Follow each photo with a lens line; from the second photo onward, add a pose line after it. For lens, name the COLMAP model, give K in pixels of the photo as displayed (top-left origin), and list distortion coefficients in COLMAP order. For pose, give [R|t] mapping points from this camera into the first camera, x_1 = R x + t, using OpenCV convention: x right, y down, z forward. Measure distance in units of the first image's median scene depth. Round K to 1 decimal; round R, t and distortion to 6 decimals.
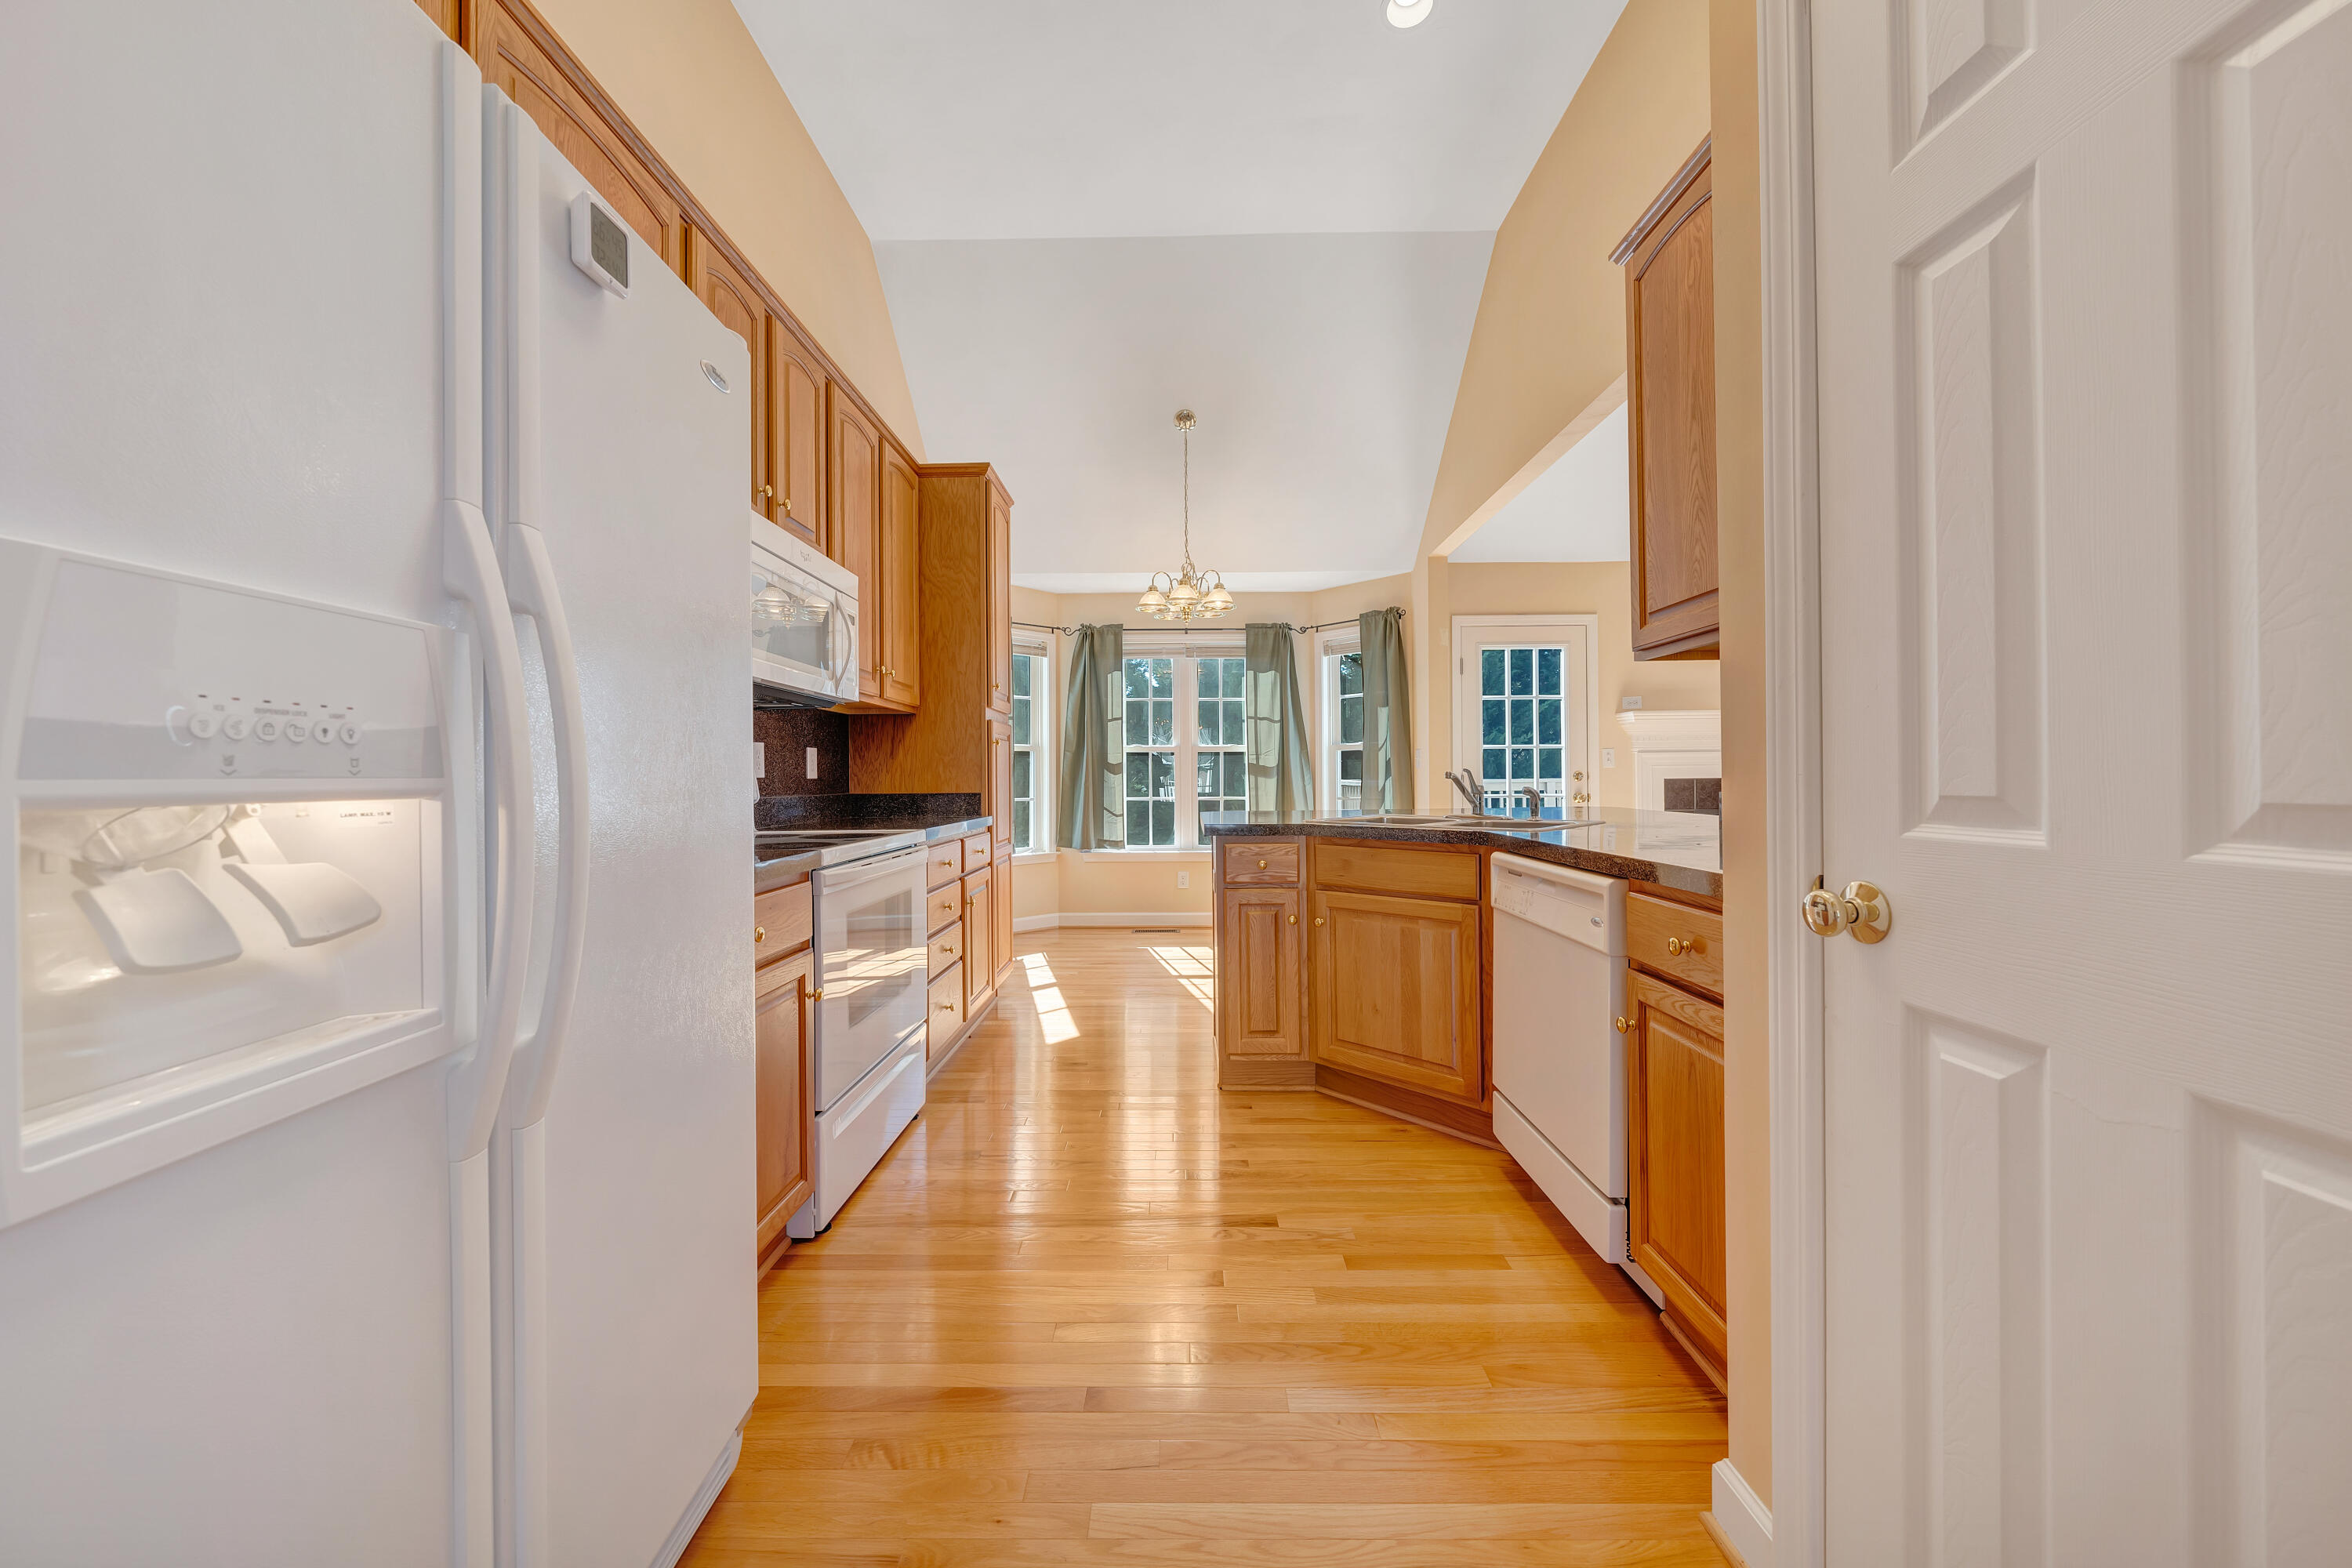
lens RADIAL K [[807.7, 0, 1180.8], [0, 807.7, 763.7], [0, 0, 1]] dist [-0.003710, 0.000250]
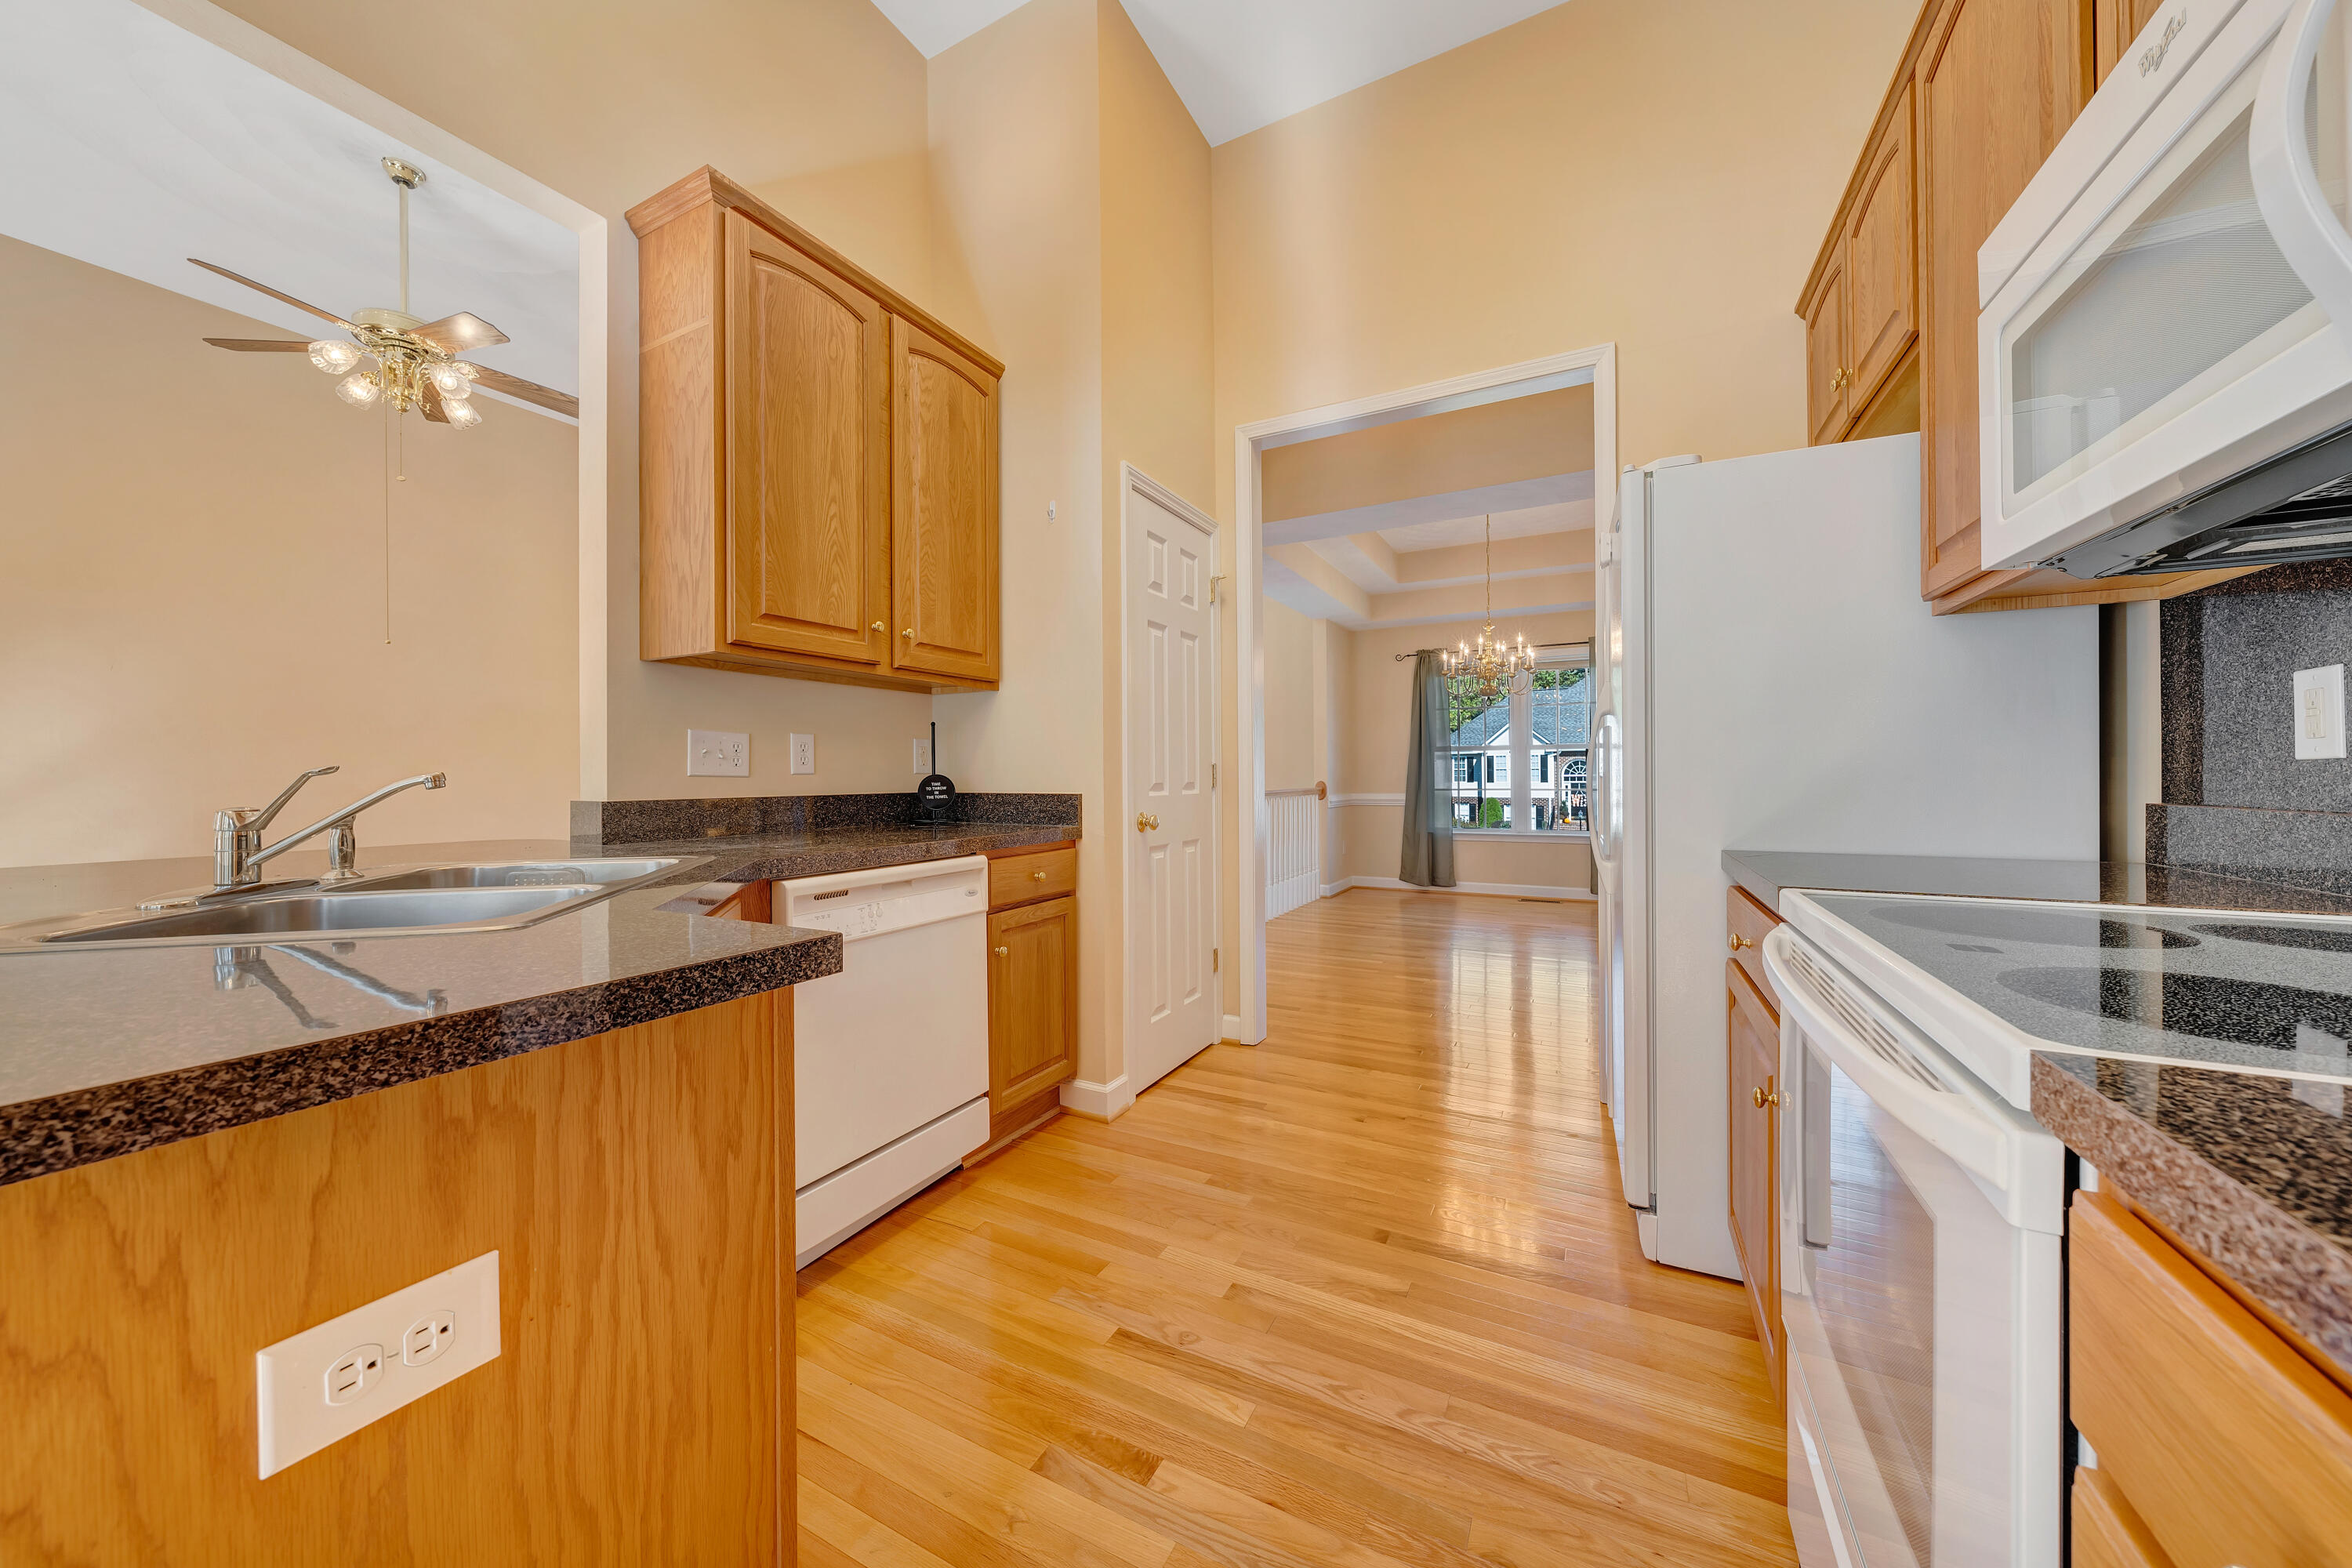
lens RADIAL K [[807.7, 0, 1183.0], [0, 807.7, 770.2], [0, 0, 1]] dist [-0.003710, 0.000250]
pose [[-0.888580, 0.012778, 0.458543, -0.105433], [0.002845, 0.999746, -0.022348, 0.009032], [-0.458712, -0.018553, -0.888391, 0.566394]]
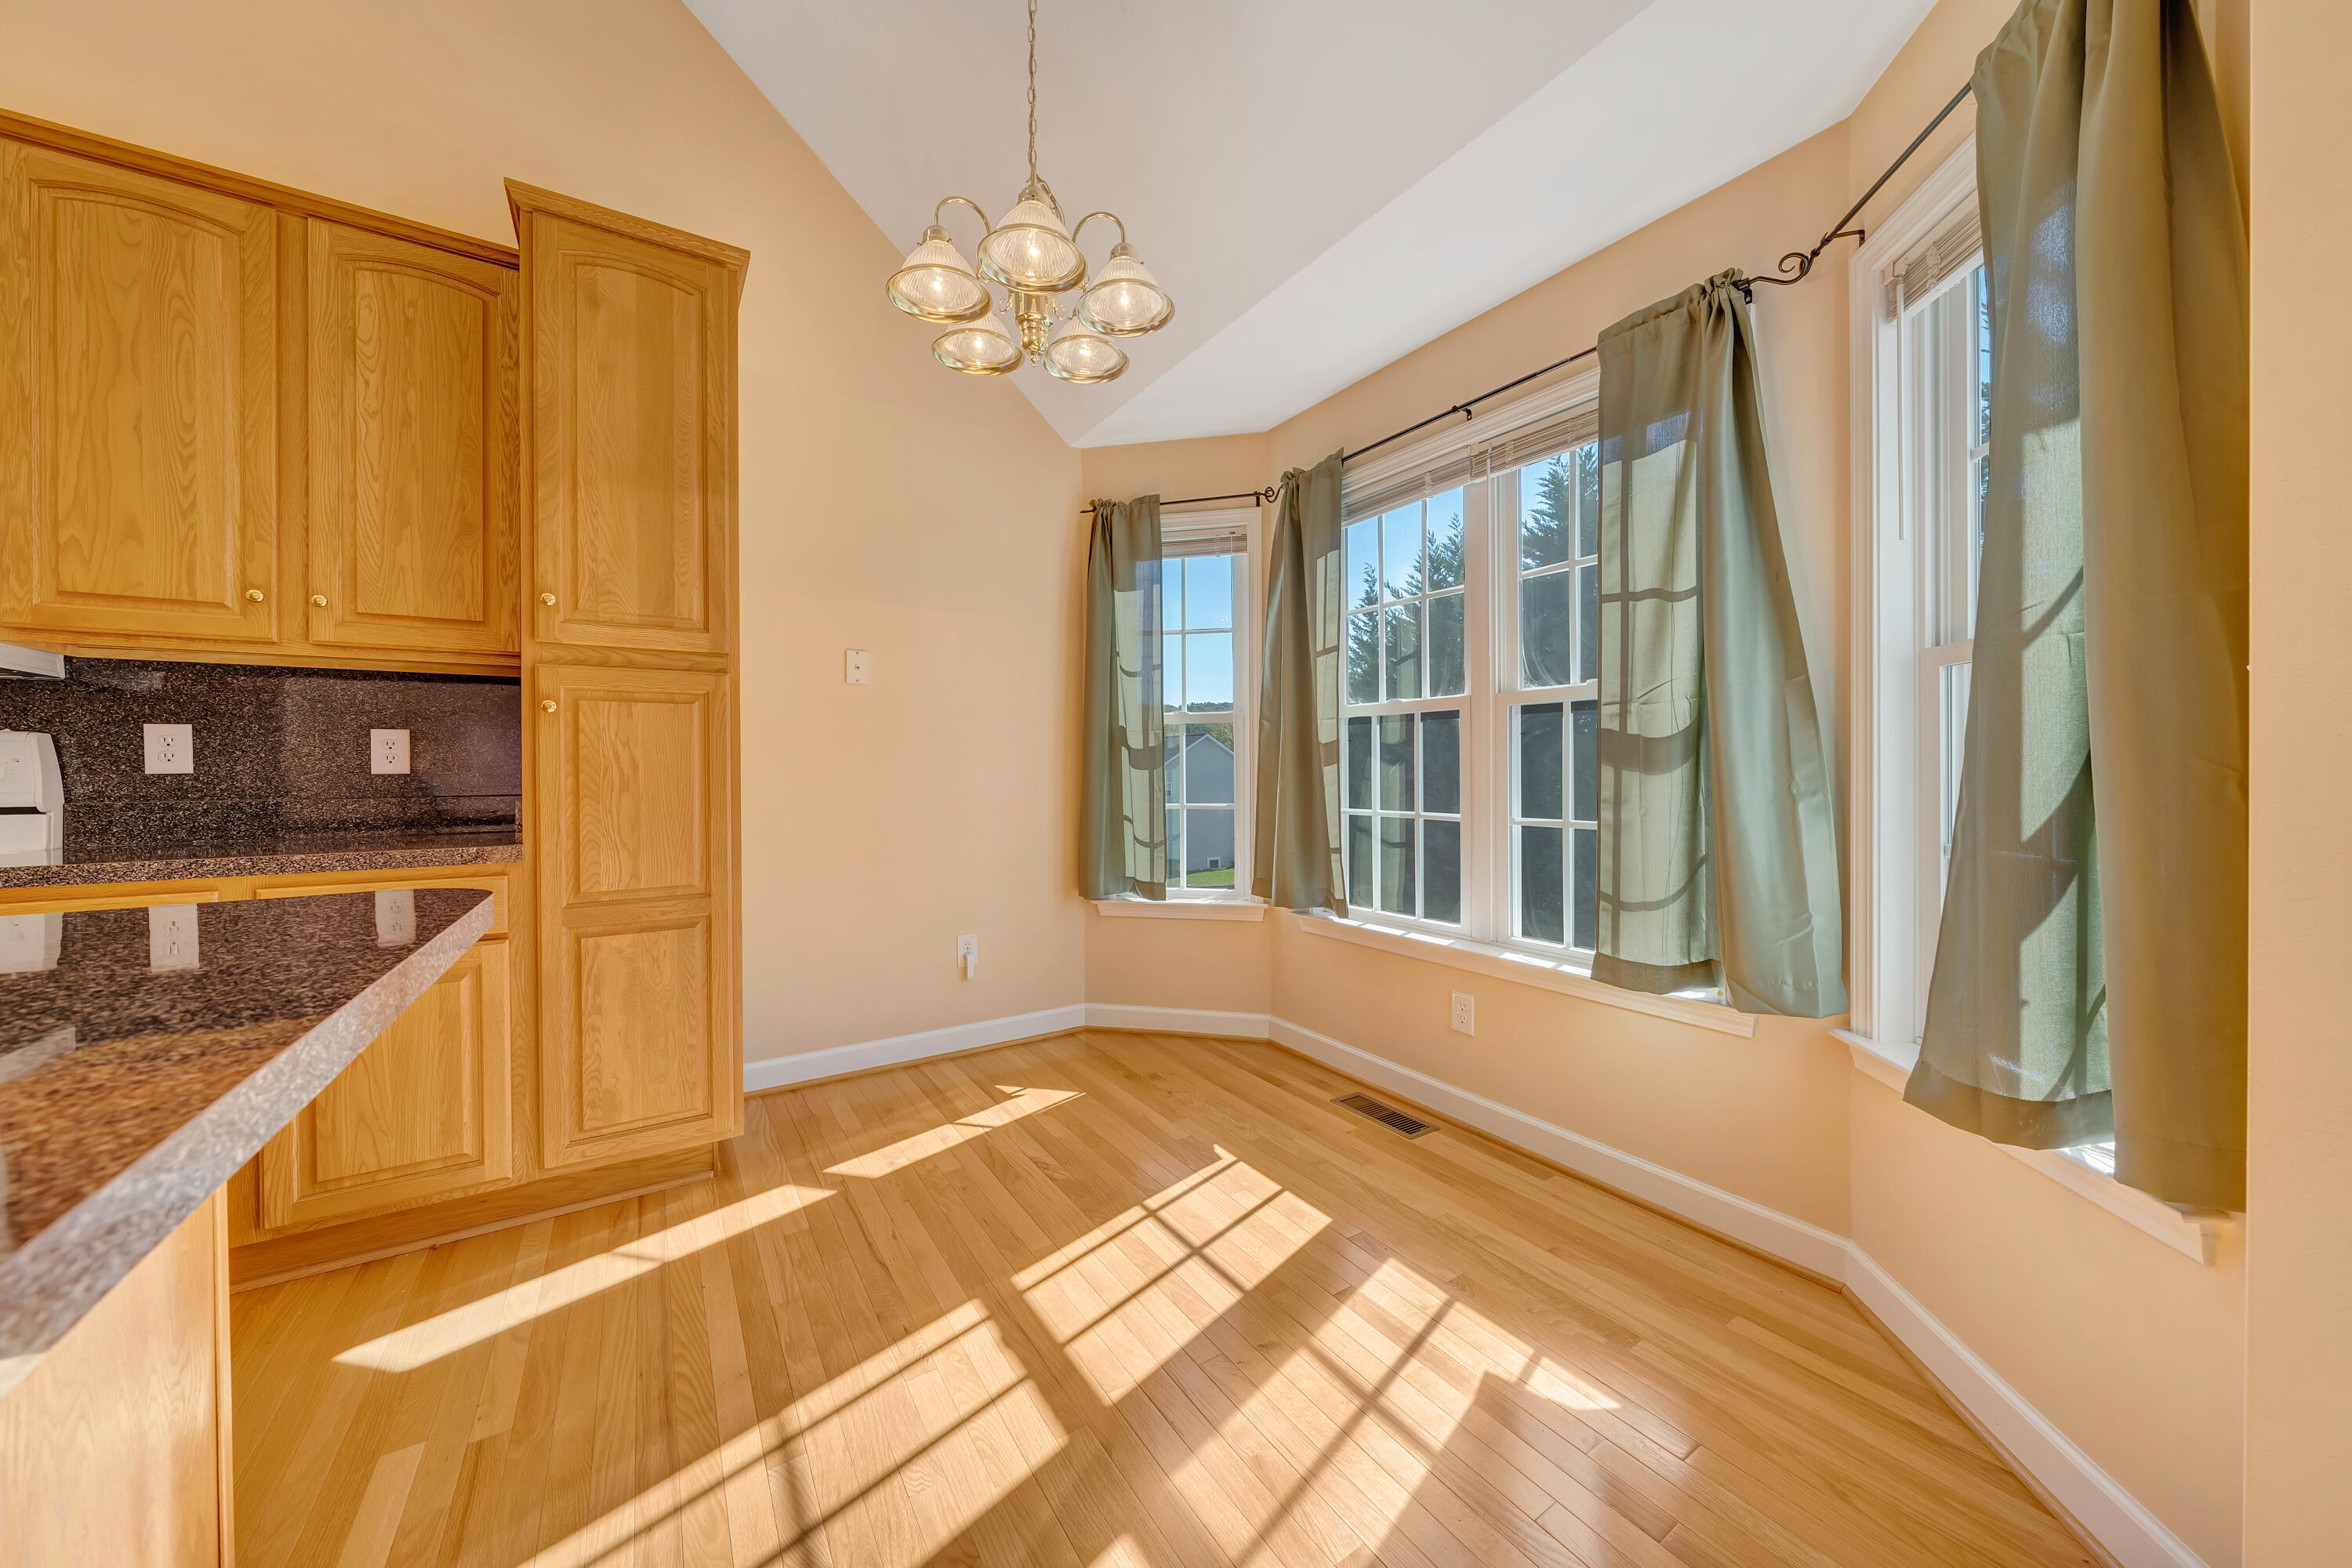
lens RADIAL K [[807.7, 0, 1175.0], [0, 807.7, 770.7], [0, 0, 1]] dist [-0.003710, 0.000250]
pose [[0.551511, 0.003832, -0.834159, 0.272068], [0.016122, 0.999754, 0.015252, 0.008692], [0.834012, -0.021860, 0.551313, 0.651313]]
